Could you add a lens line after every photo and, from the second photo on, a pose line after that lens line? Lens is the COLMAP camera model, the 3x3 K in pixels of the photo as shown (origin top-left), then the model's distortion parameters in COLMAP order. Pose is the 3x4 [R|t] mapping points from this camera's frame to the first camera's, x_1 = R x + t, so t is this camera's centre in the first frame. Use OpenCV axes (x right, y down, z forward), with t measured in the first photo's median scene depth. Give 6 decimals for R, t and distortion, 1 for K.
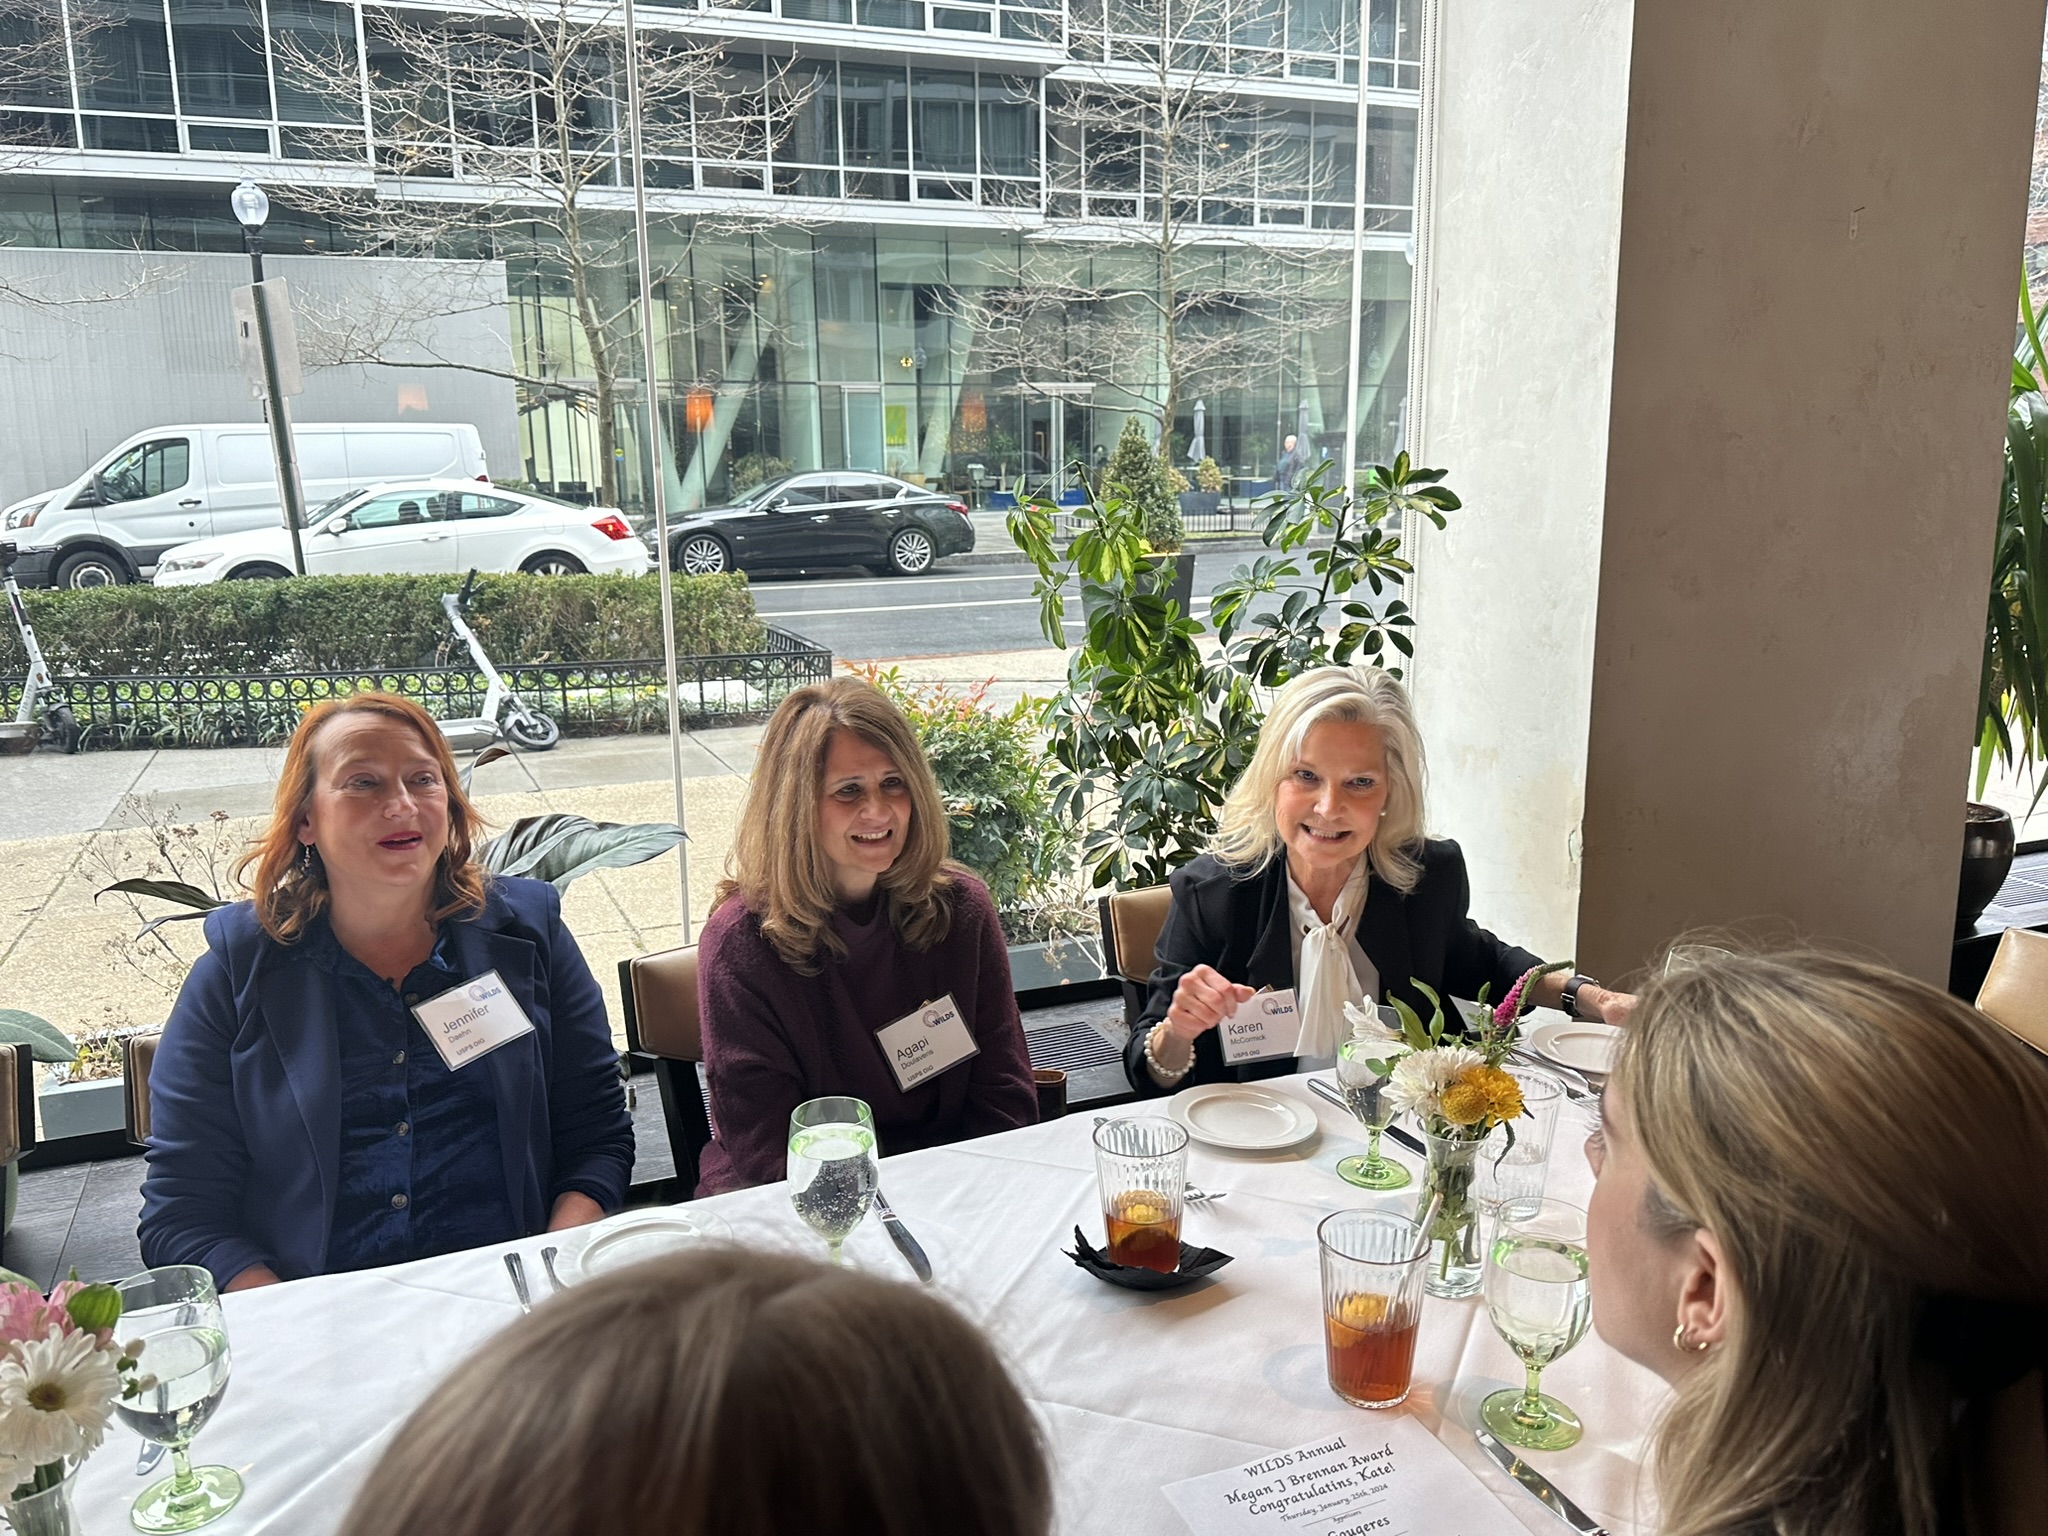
lens RADIAL K [[1538.7, 0, 1024.0], [0, 1538.7, 768.0], [0, 0, 1]] dist [0.074019, -0.117098]
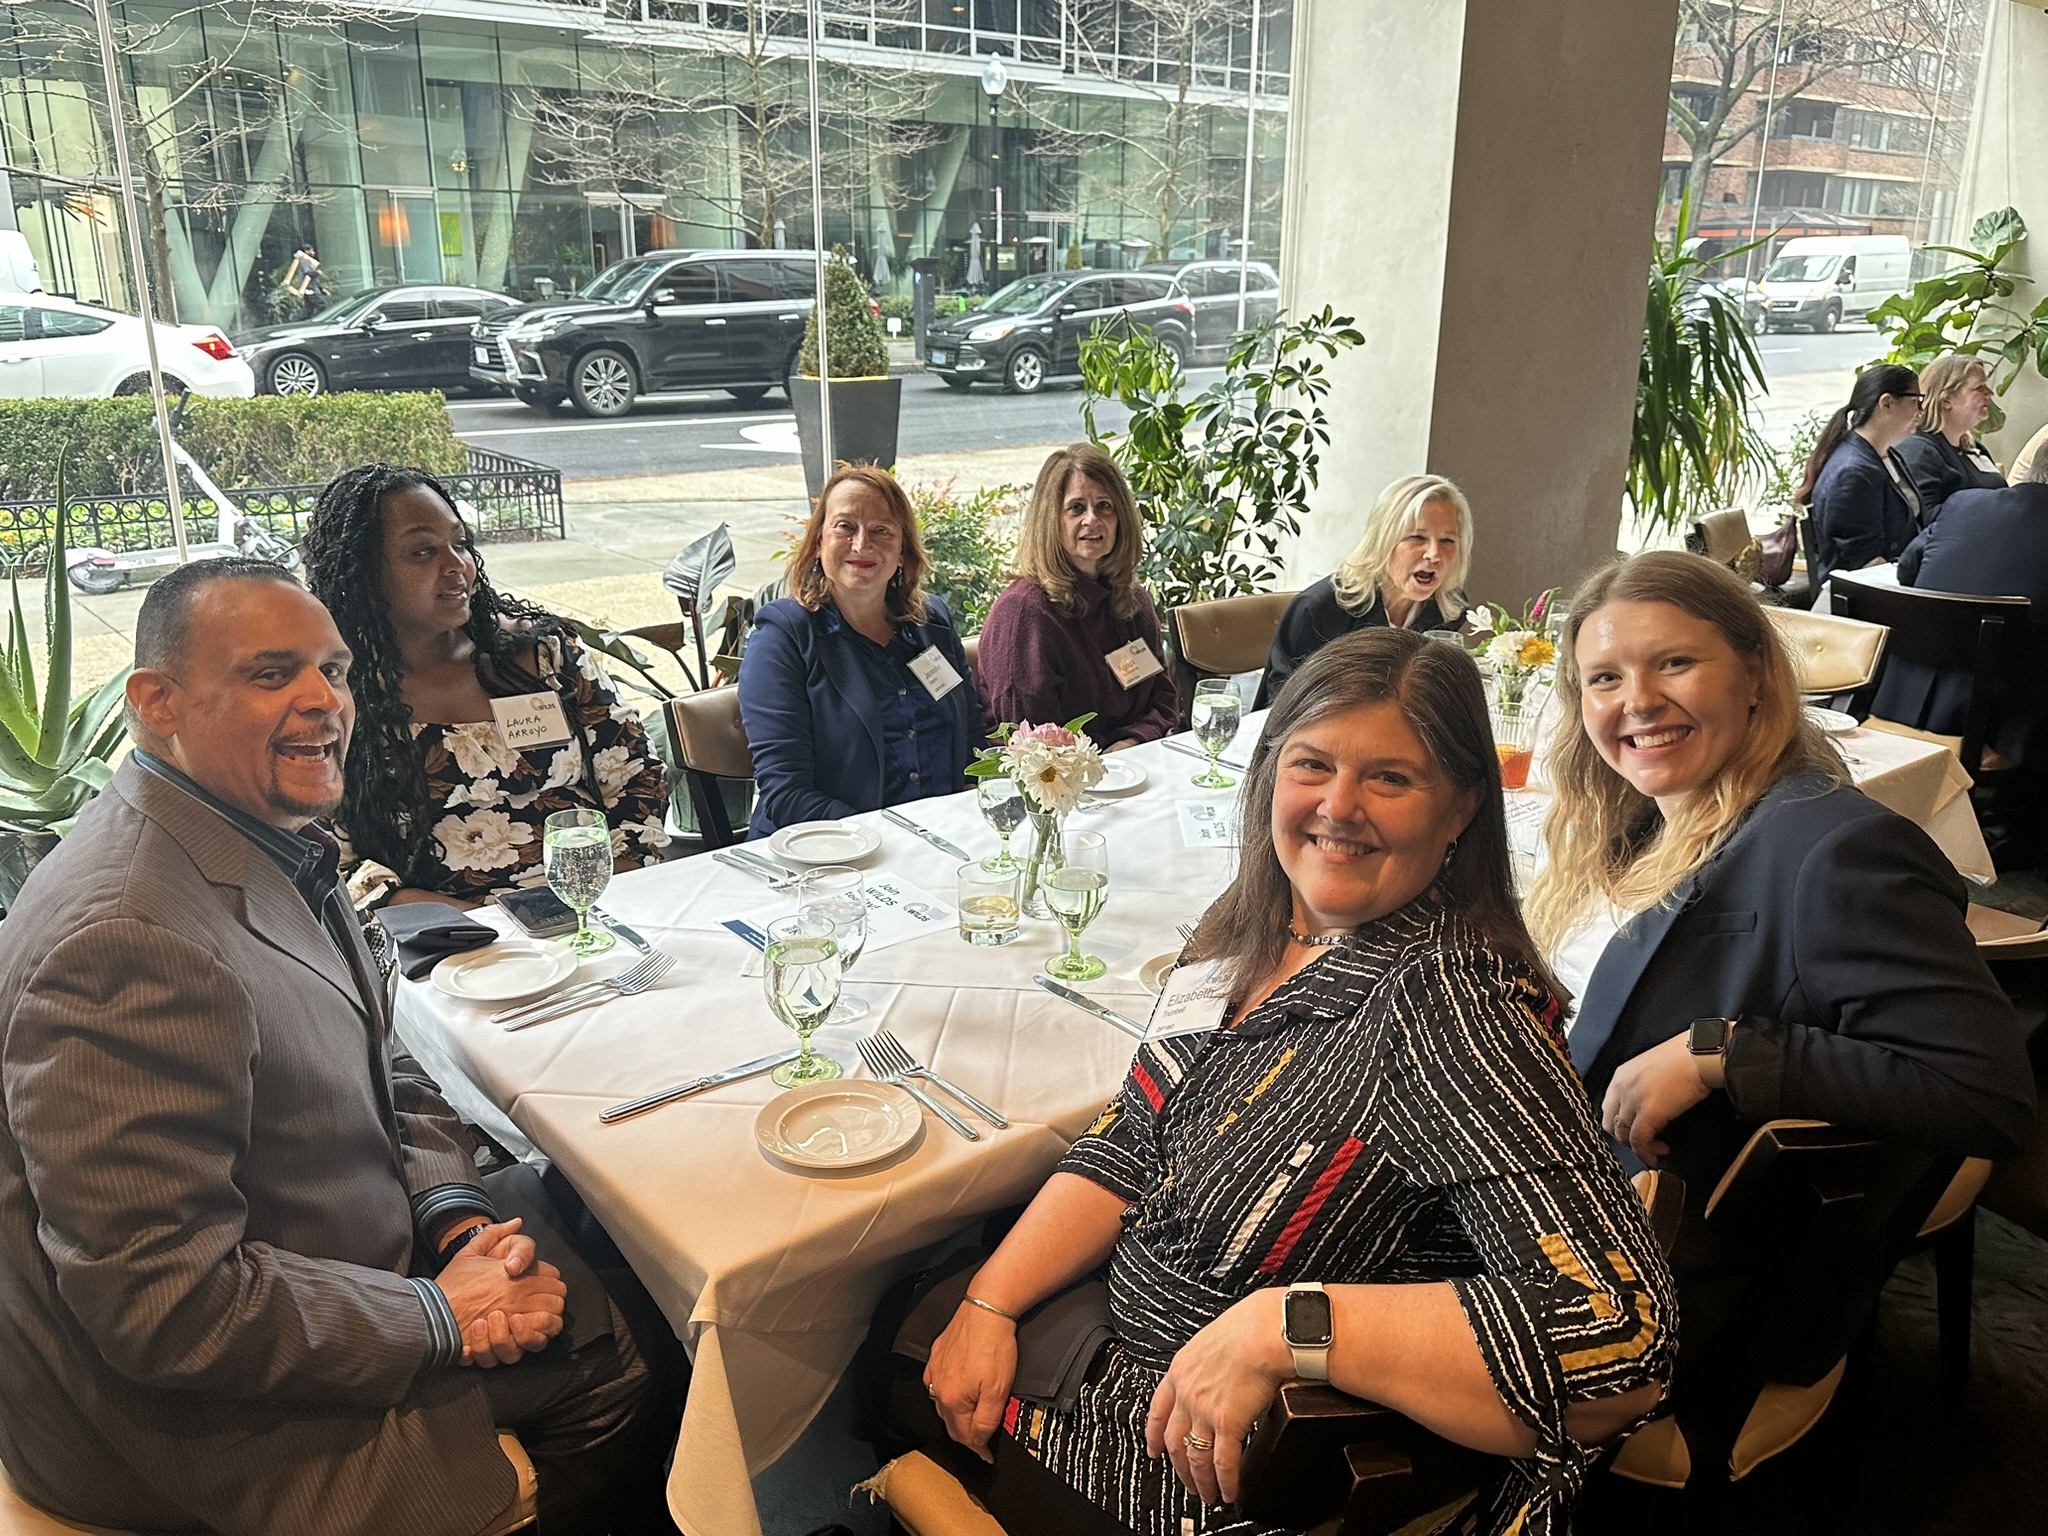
lens RADIAL K [[1553.3, 0, 1024.0], [0, 1553.3, 768.0], [0, 0, 1]] dist [0.051310, -0.119277]
pose [[0.955369, -0.069970, 0.287008, -0.133779], [0.038509, 0.992752, 0.113840, 0.014835], [-0.292894, -0.097707, 0.951140, -0.102631]]
